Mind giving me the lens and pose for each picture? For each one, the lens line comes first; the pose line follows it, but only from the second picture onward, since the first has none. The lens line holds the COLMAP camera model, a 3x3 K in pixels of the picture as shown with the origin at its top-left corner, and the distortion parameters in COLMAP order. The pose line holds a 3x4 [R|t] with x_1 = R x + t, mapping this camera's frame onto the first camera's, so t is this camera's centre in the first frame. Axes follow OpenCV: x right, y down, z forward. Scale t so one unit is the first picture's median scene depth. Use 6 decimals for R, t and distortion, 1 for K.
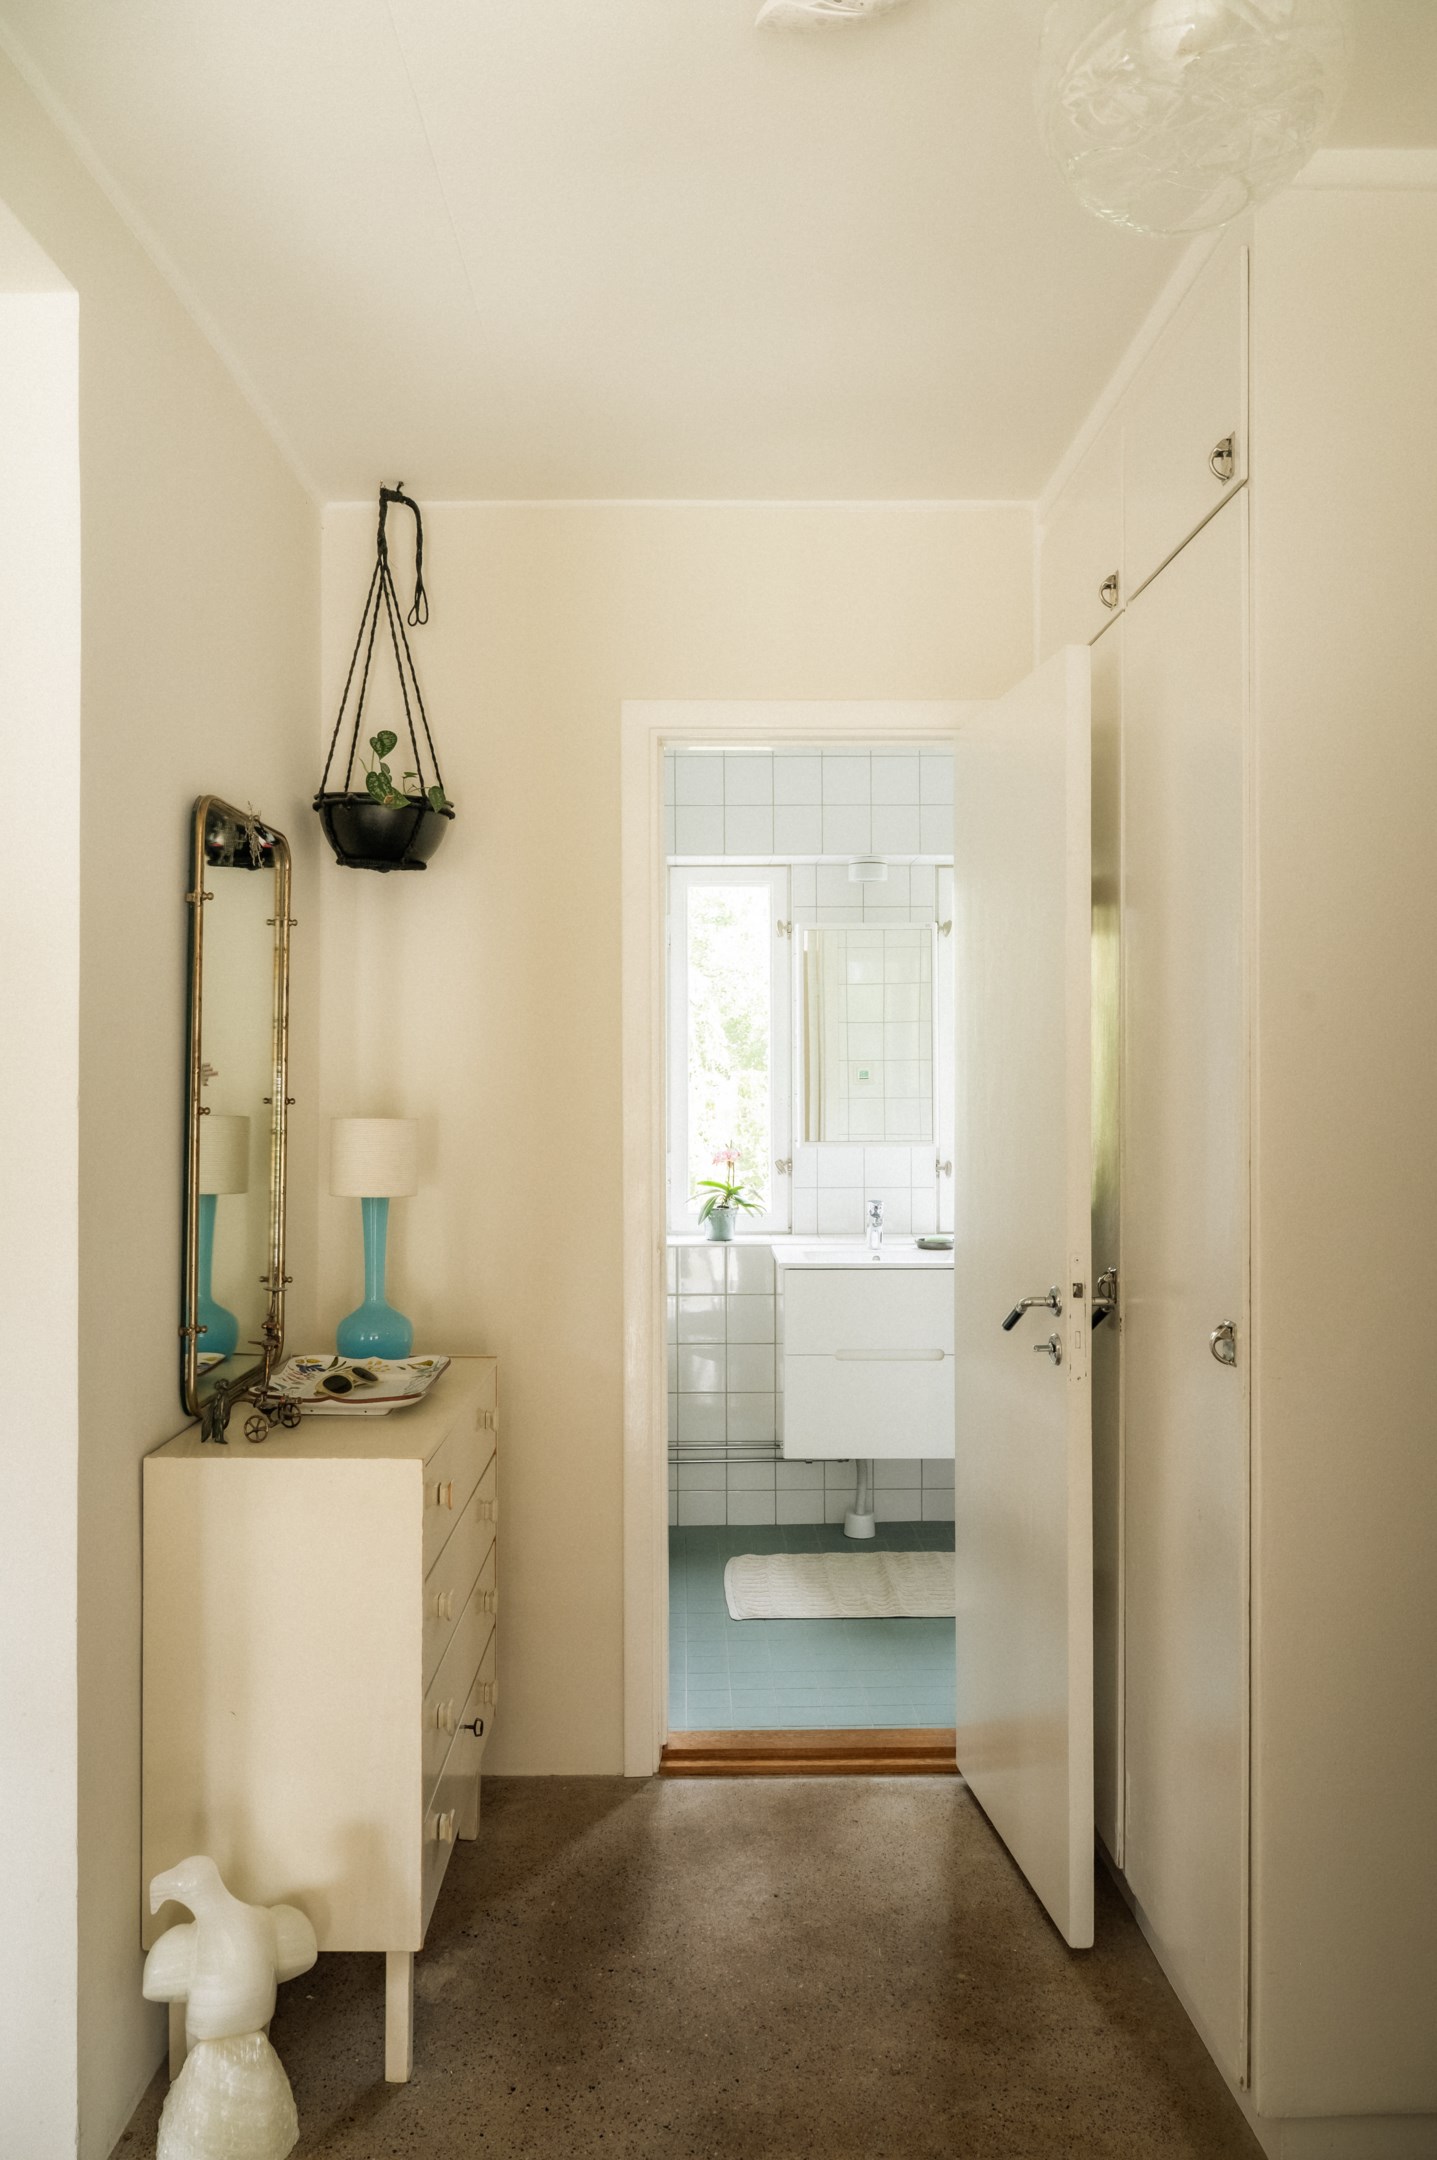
lens RADIAL K [[1508.2, 0, 722.0], [0, 1508.2, 1076.8], [0, 0, 1]] dist [-0.024863, 0.002110]
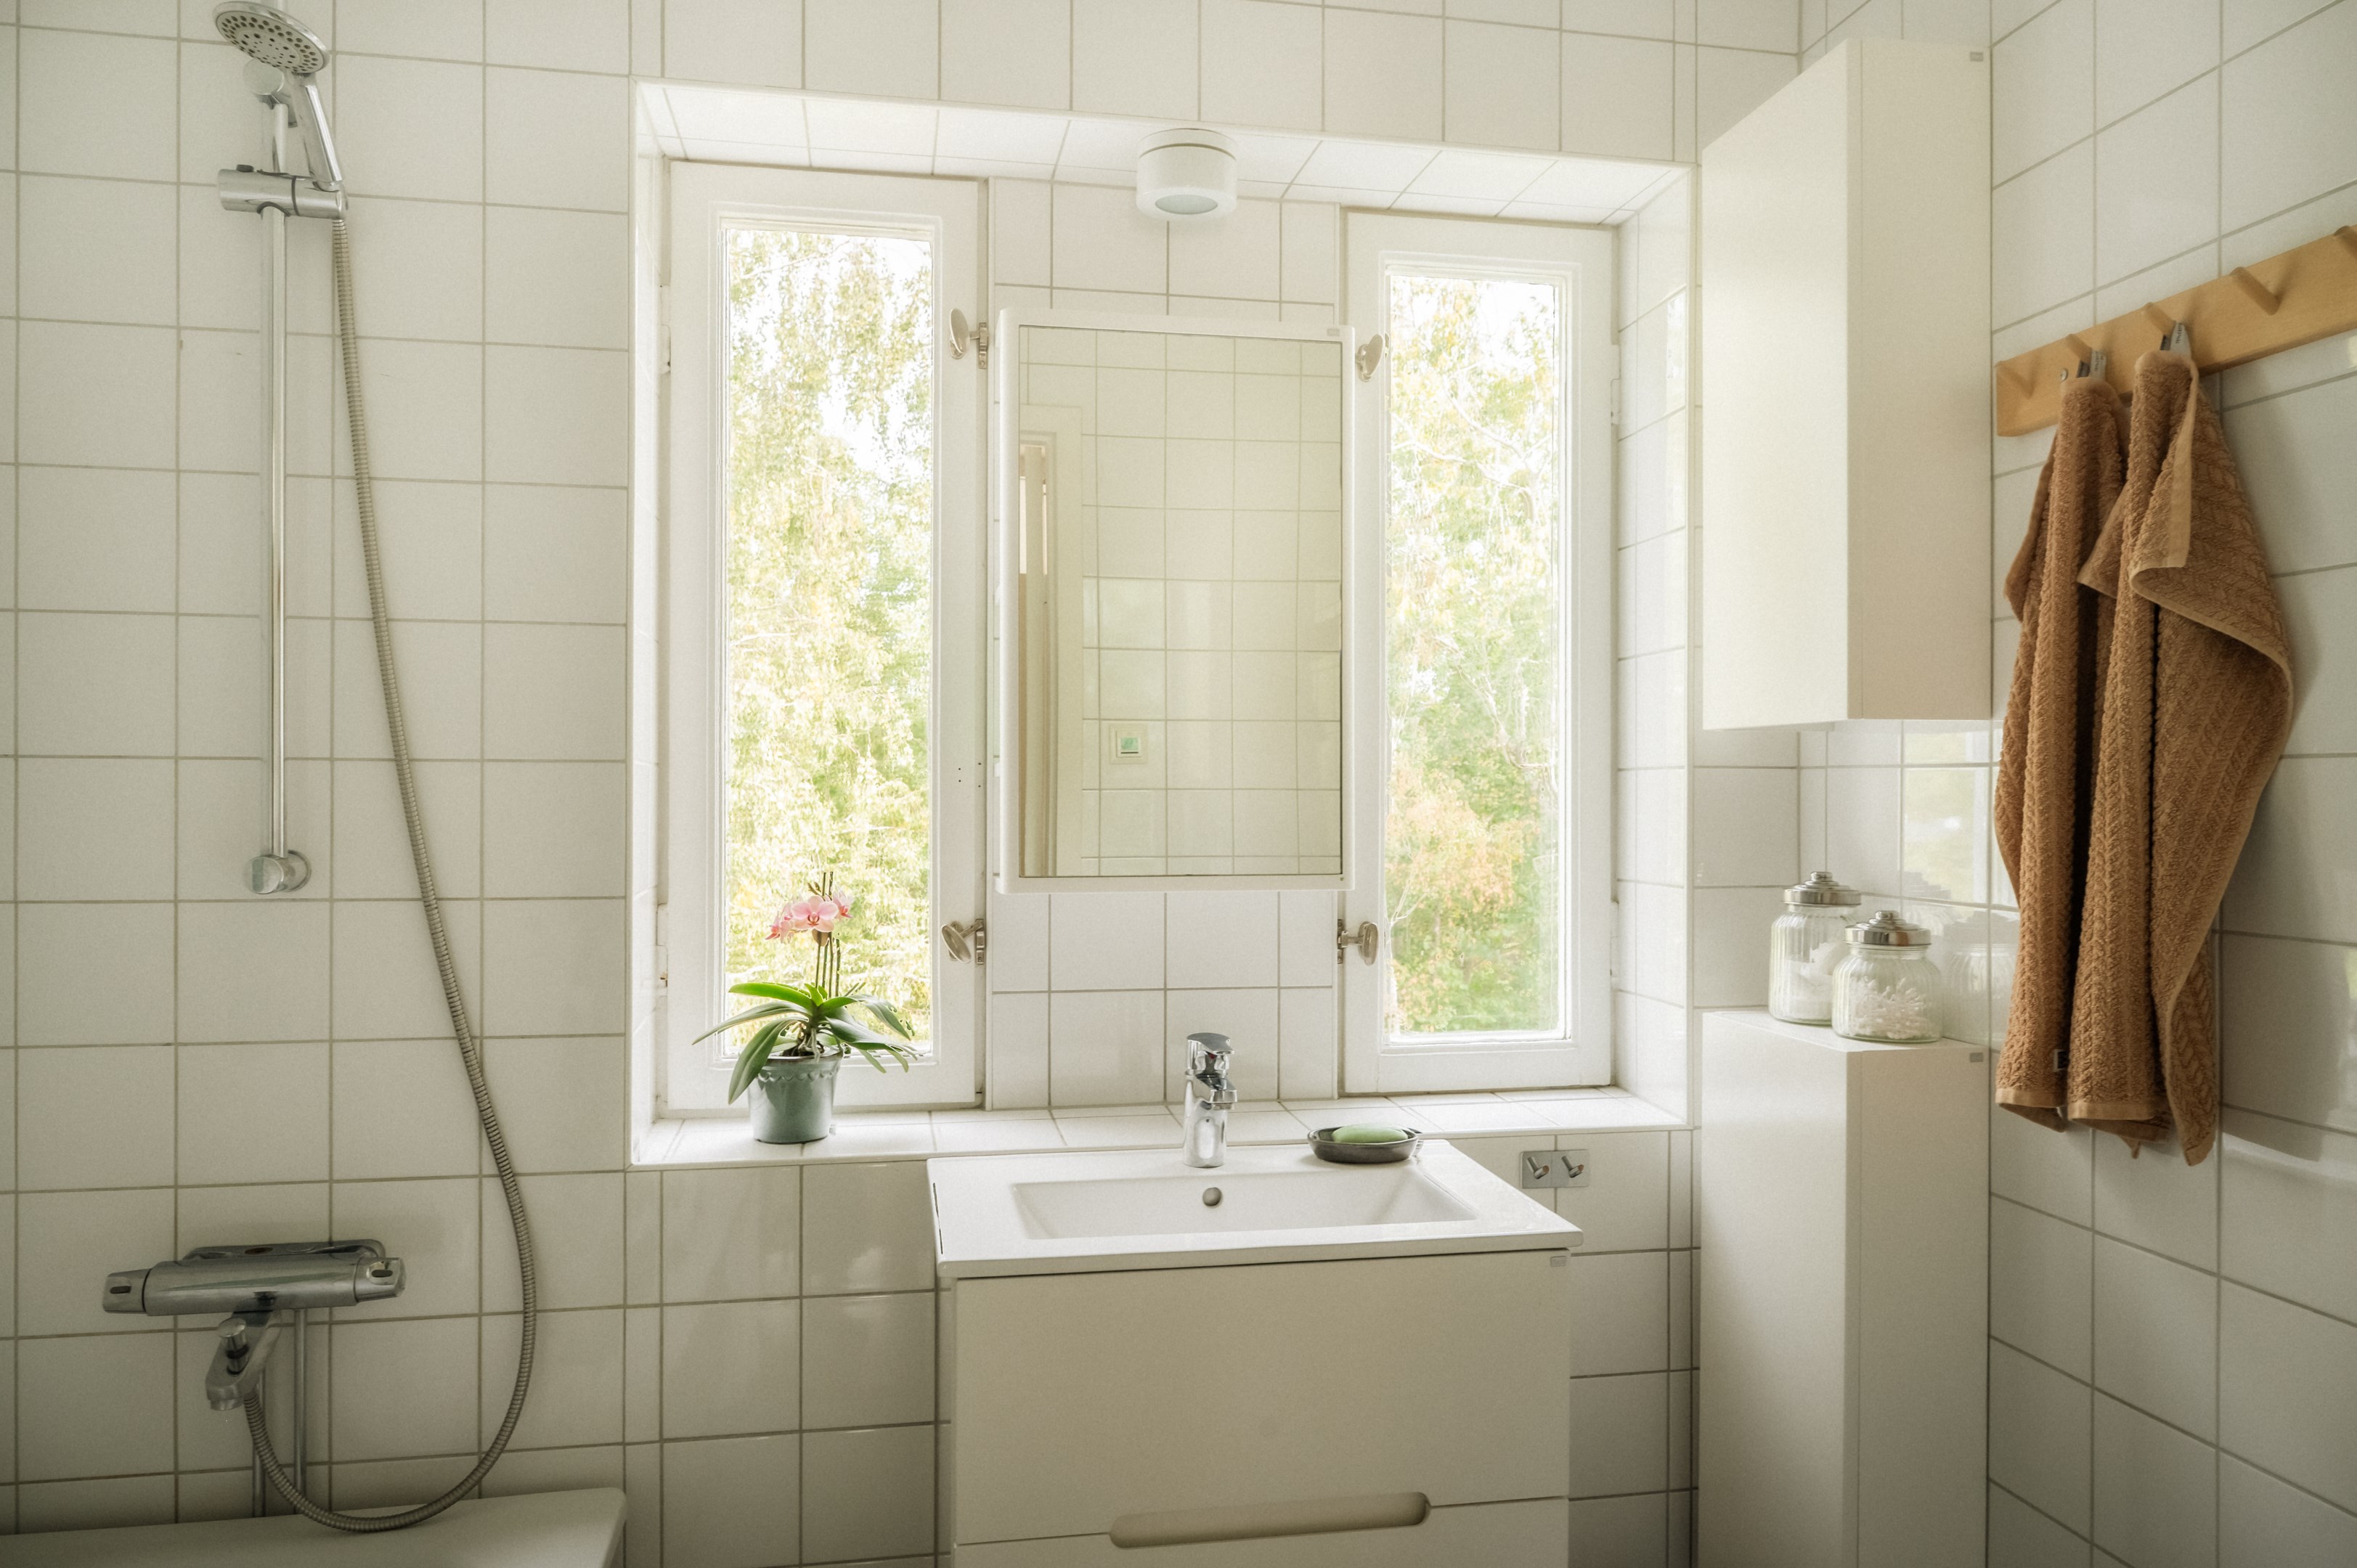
lens RADIAL K [[1645.5, 0, 1189.9], [0, 1645.5, 786.6], [0, 0, 1]] dist [-0.024863, 0.002110]
pose [[0.986841, 0.005715, 0.161590, 0.034250], [-0.004827, 0.999971, -0.005888, 0.025028], [-0.161619, 0.005030, 0.986840, 0.659268]]
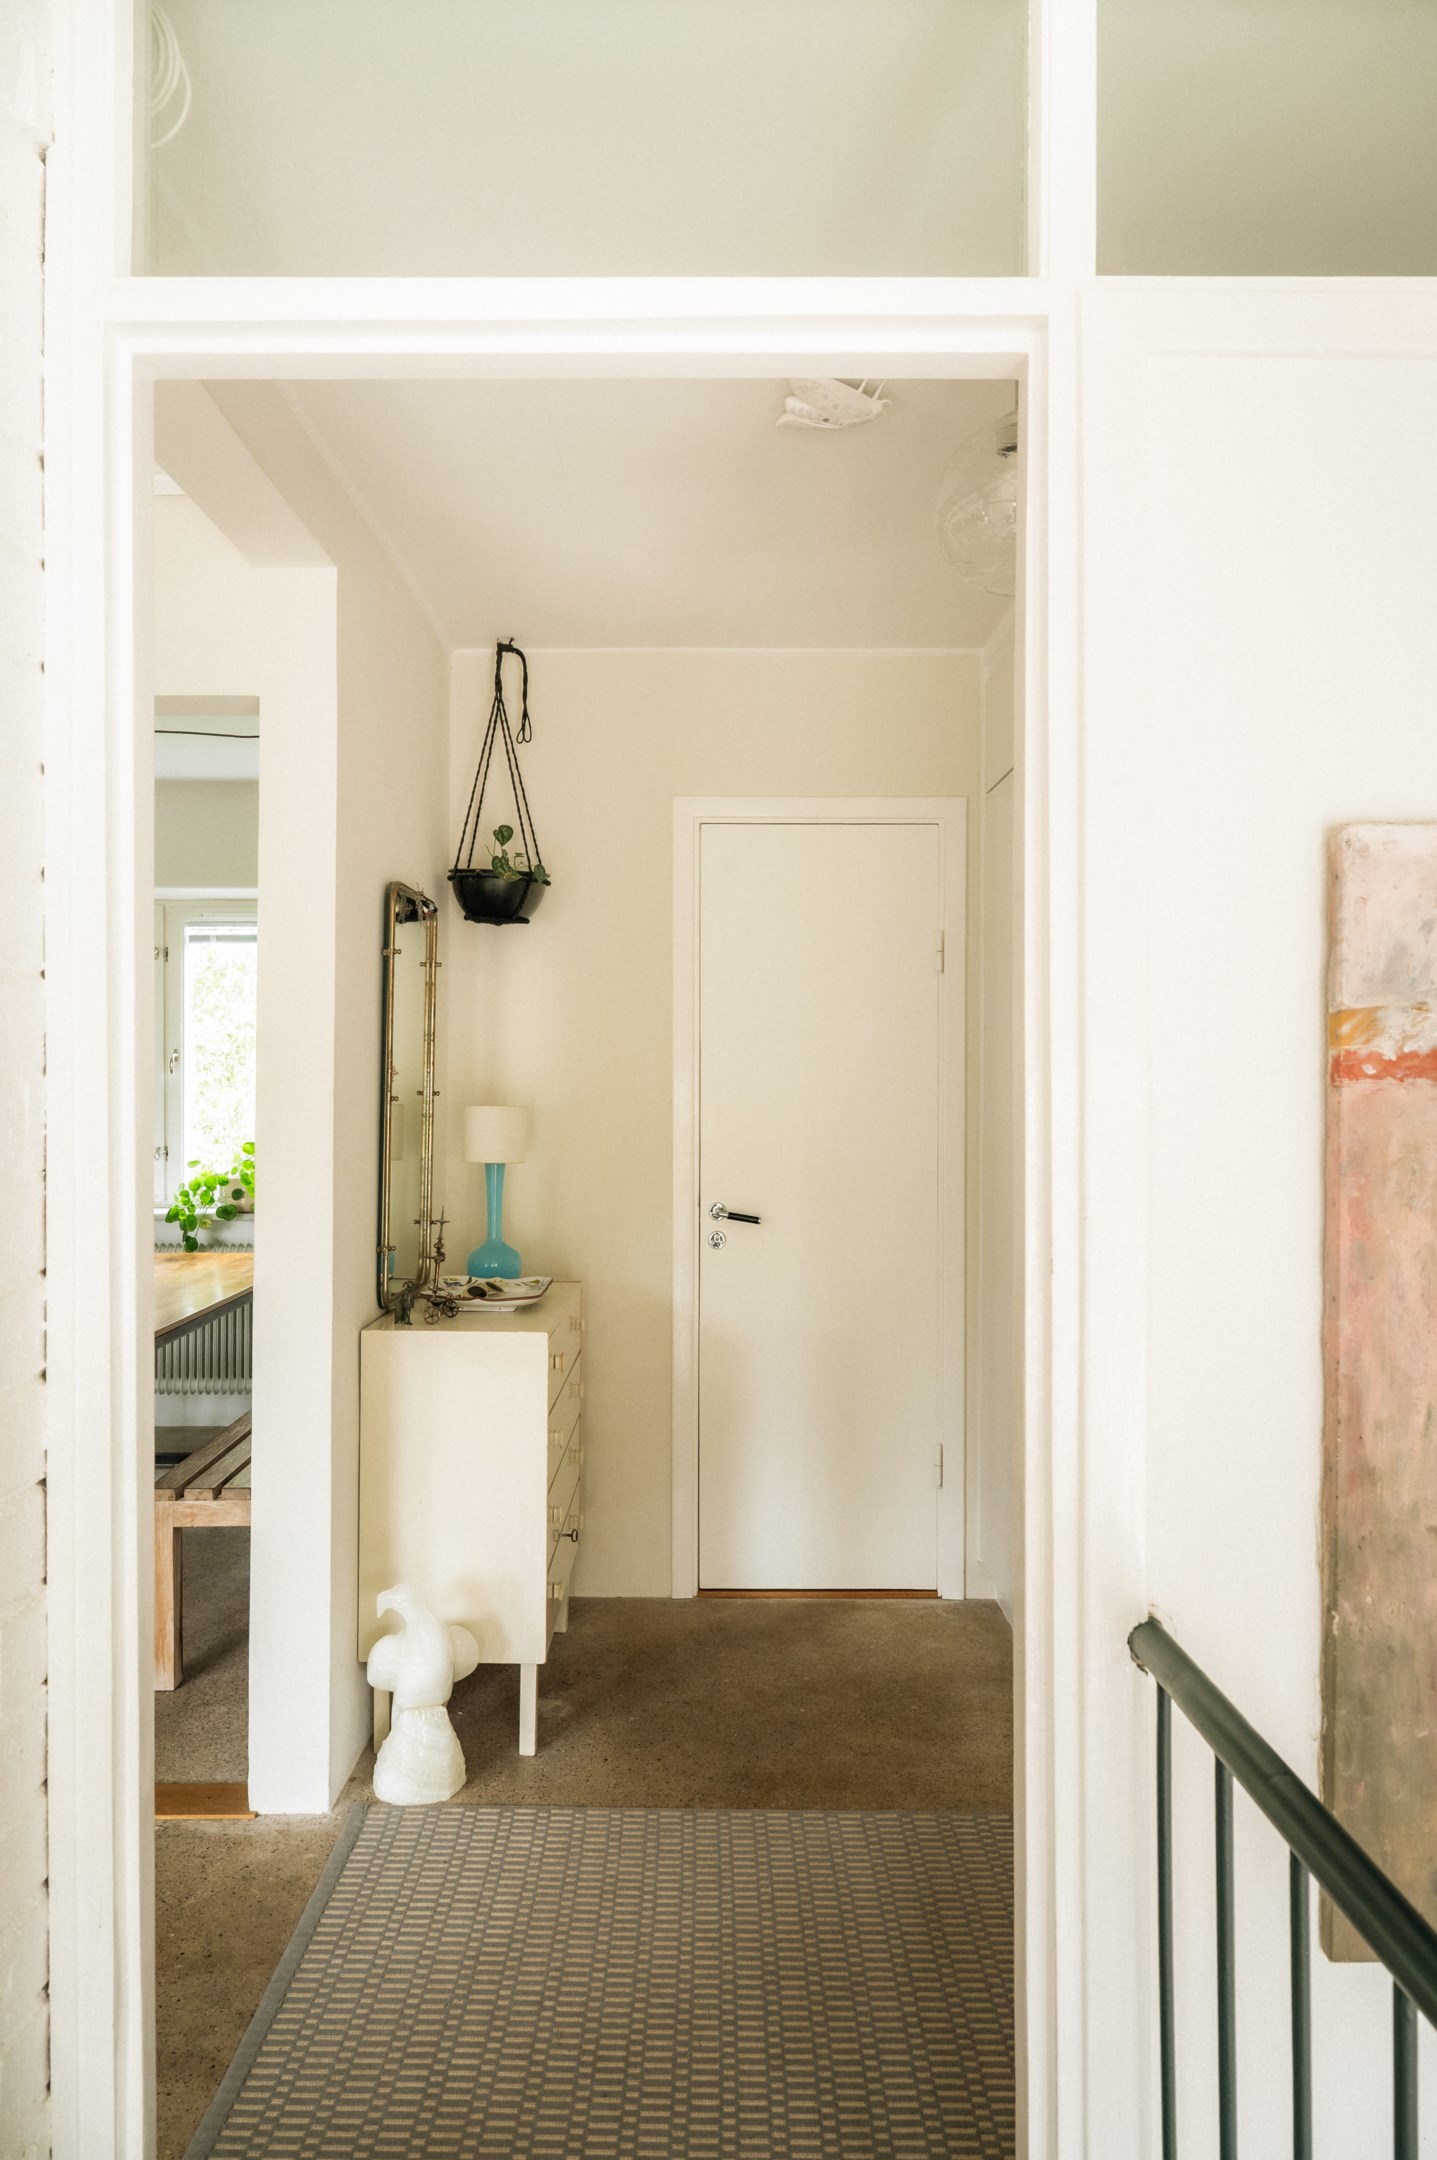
lens RADIAL K [[1461.4, 0, 707.5], [0, 1461.4, 1075.9], [0, 0, 1]] dist [0.005362, -0.007242]
pose [[0.999791, 0.004240, -0.019989, -0.009513], [-0.004277, 0.999989, -0.001844, 0.001519], [0.019981, 0.001929, 0.999799, -0.326006]]
